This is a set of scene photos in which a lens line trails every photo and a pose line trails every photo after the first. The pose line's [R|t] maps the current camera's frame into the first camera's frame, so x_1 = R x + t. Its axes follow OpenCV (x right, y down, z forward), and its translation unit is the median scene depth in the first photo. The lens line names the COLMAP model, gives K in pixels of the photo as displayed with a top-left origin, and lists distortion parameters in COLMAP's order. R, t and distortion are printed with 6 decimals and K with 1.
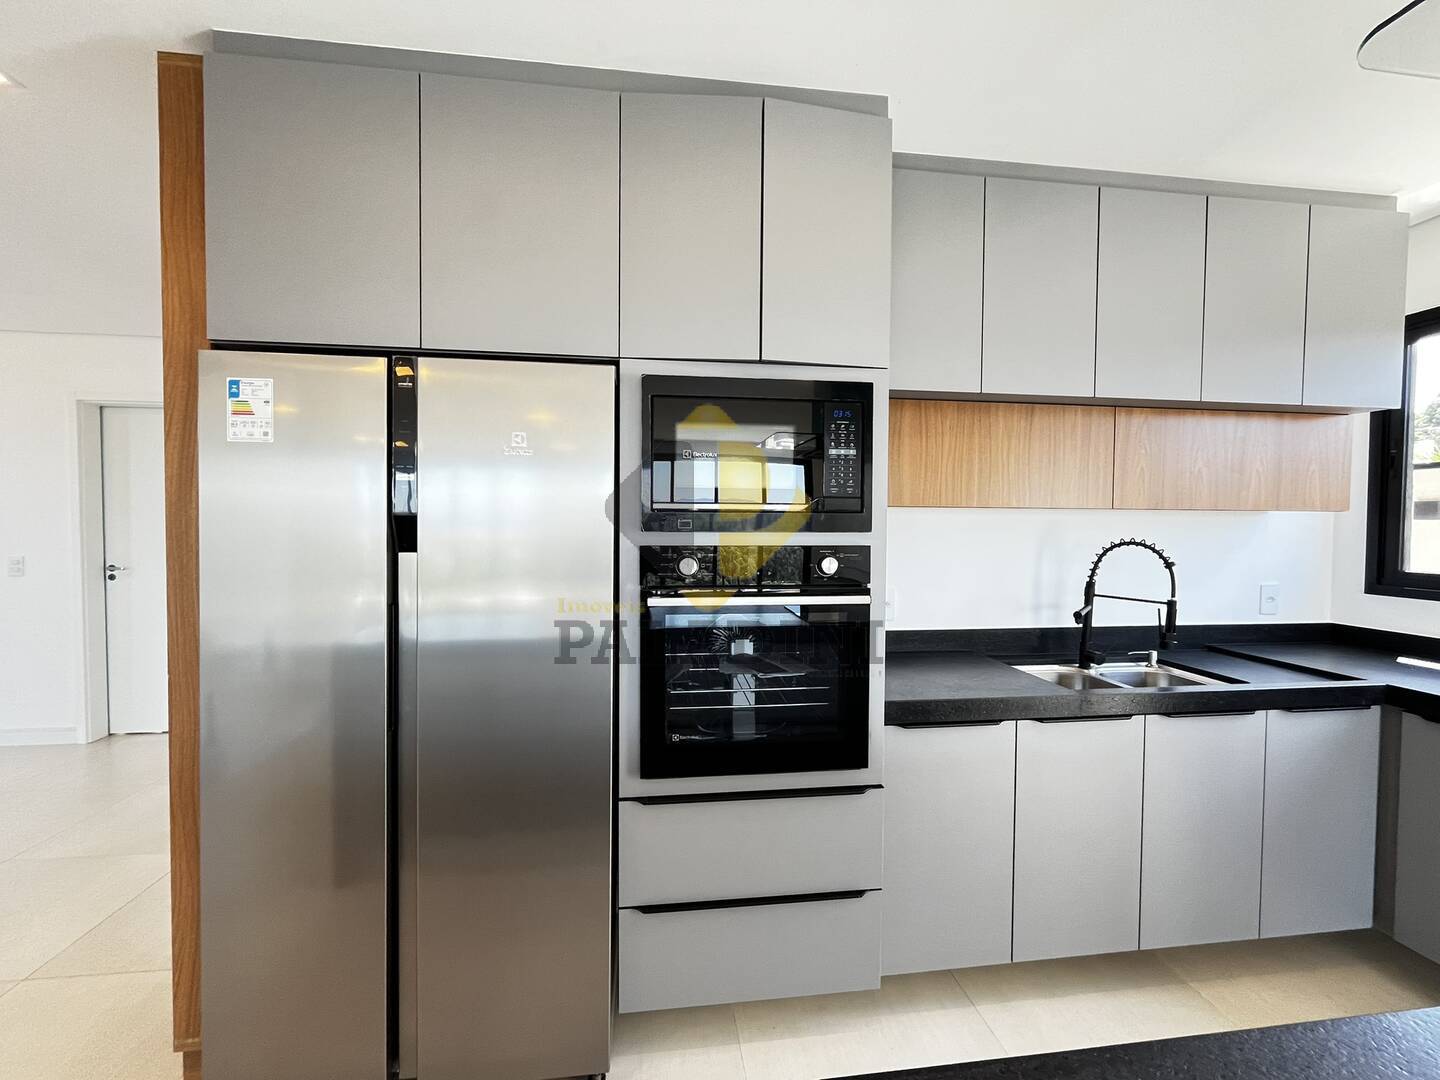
lens RADIAL K [[589.7, 0, 717.3], [0, 589.7, 538.7], [0, 0, 1]] dist [-0.003287, 0.000286]
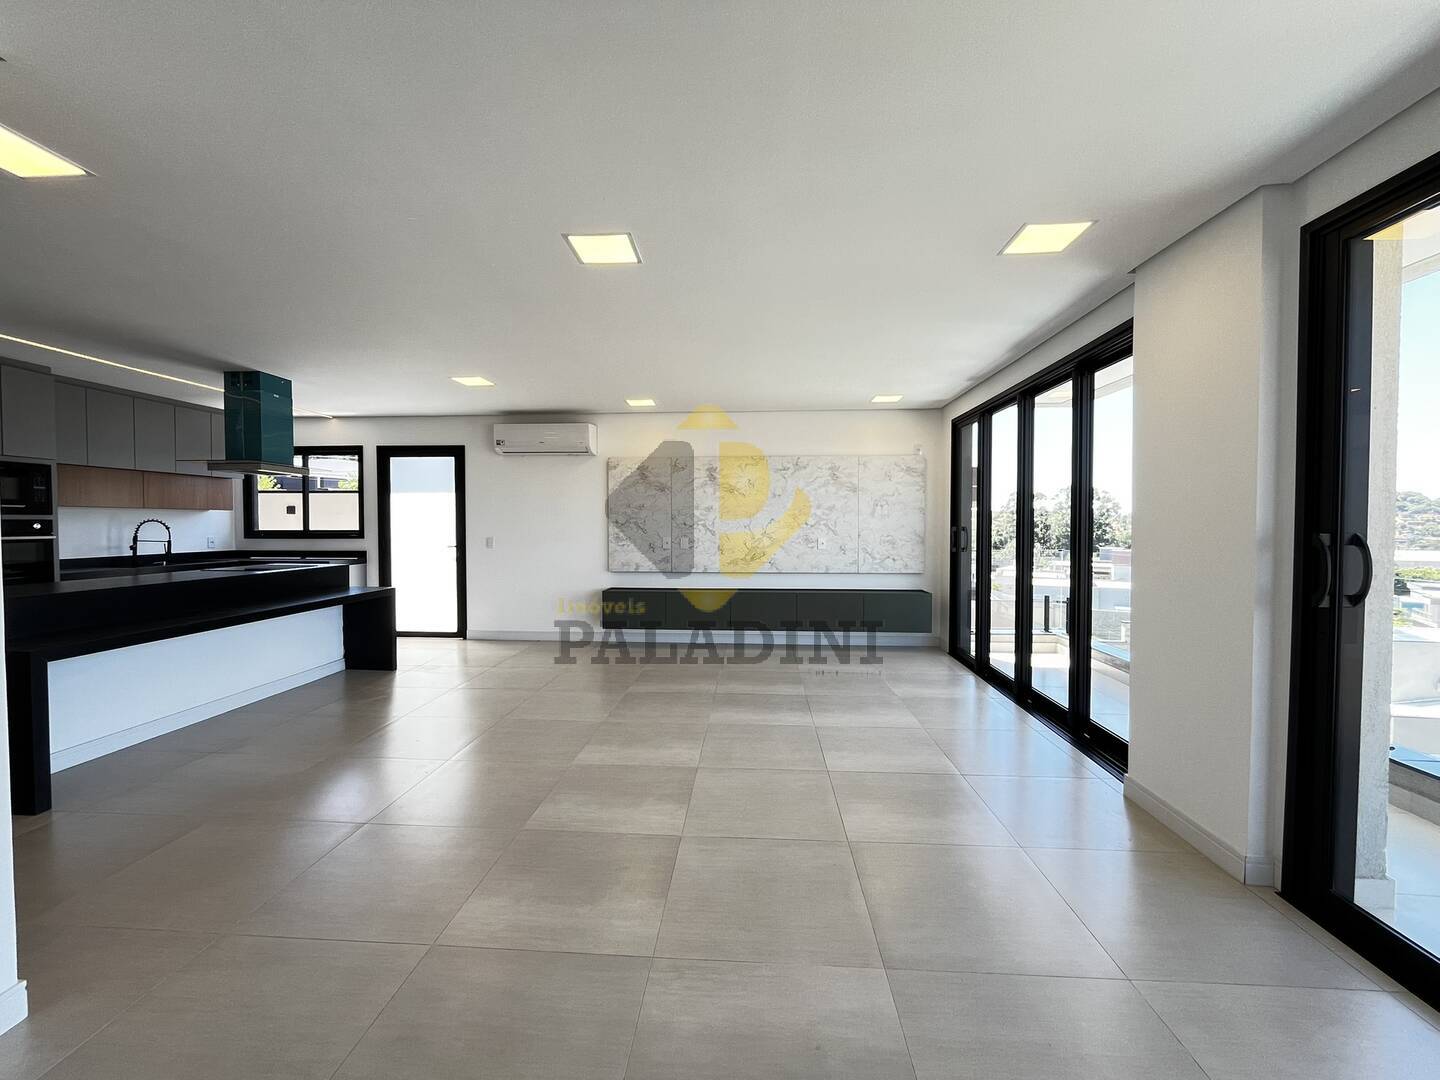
lens RADIAL K [[589.7, 0, 717.3], [0, 589.7, 538.7], [0, 0, 1]] dist [-0.003287, 0.000286]
pose [[0.191745, -0.032113, 0.980919, -1.857656], [0.026052, 0.999279, 0.027621, 0.105449], [-0.981099, 0.020258, 0.192443, -2.642433]]
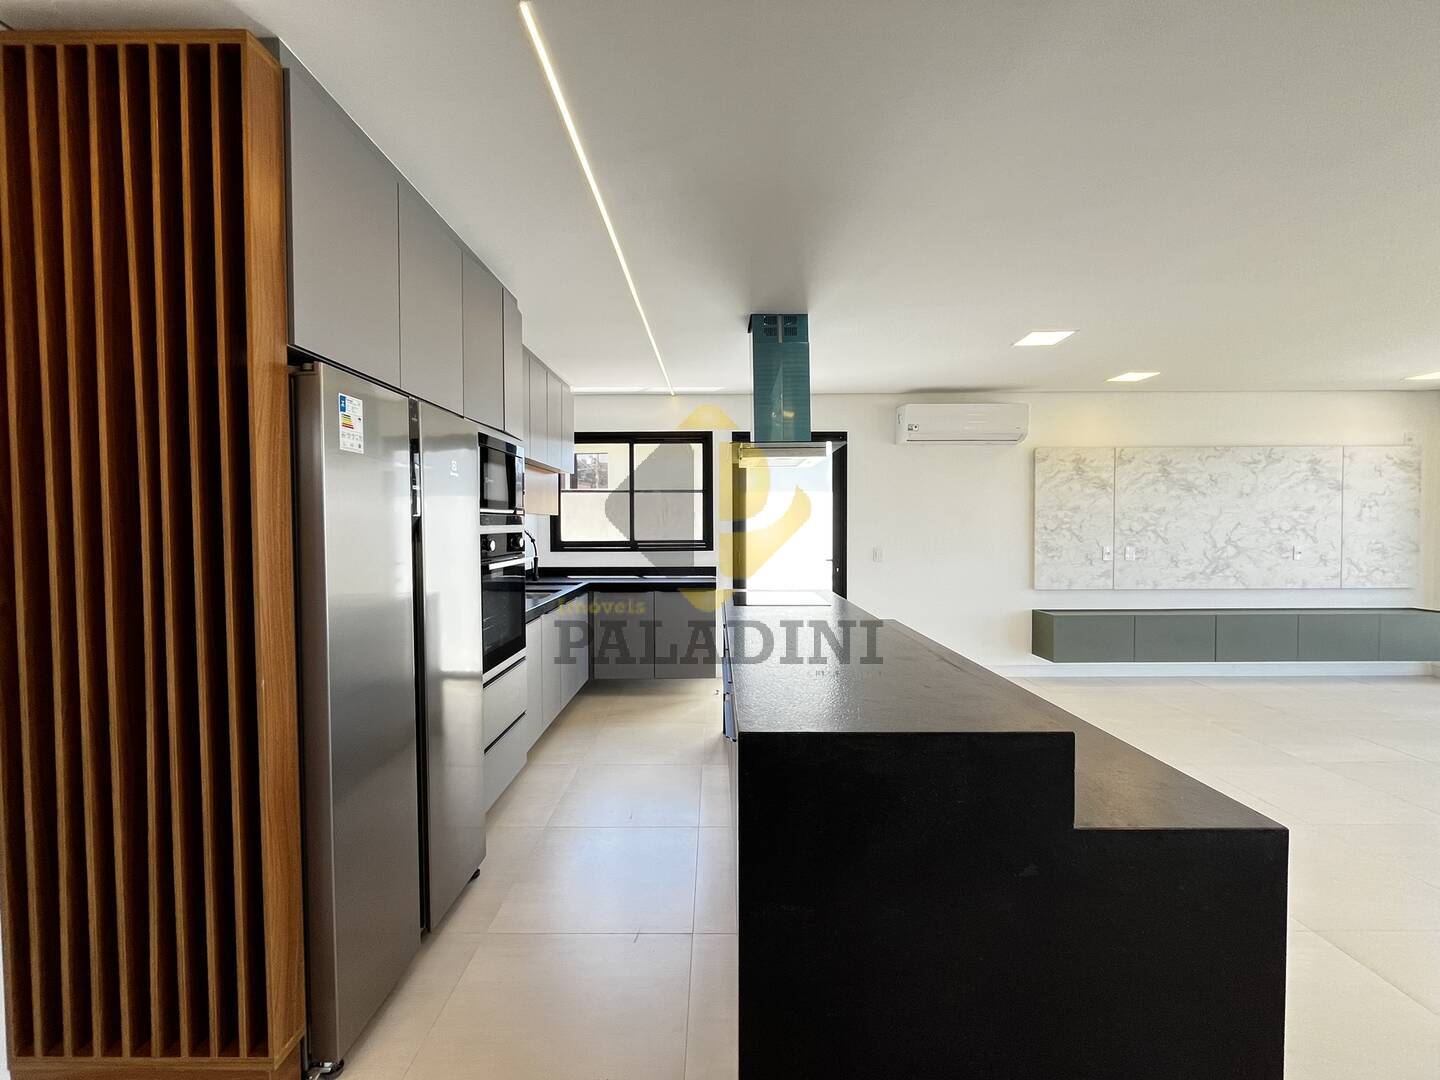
lens RADIAL K [[589.7, 0, 717.3], [0, 589.7, 538.7], [0, 0, 1]] dist [-0.003287, 0.000286]
pose [[0.127535, -0.033053, 0.991283, -1.474801], [0.030752, 0.999096, 0.029357, -0.003518], [-0.991357, 0.026740, 0.128436, 0.110234]]
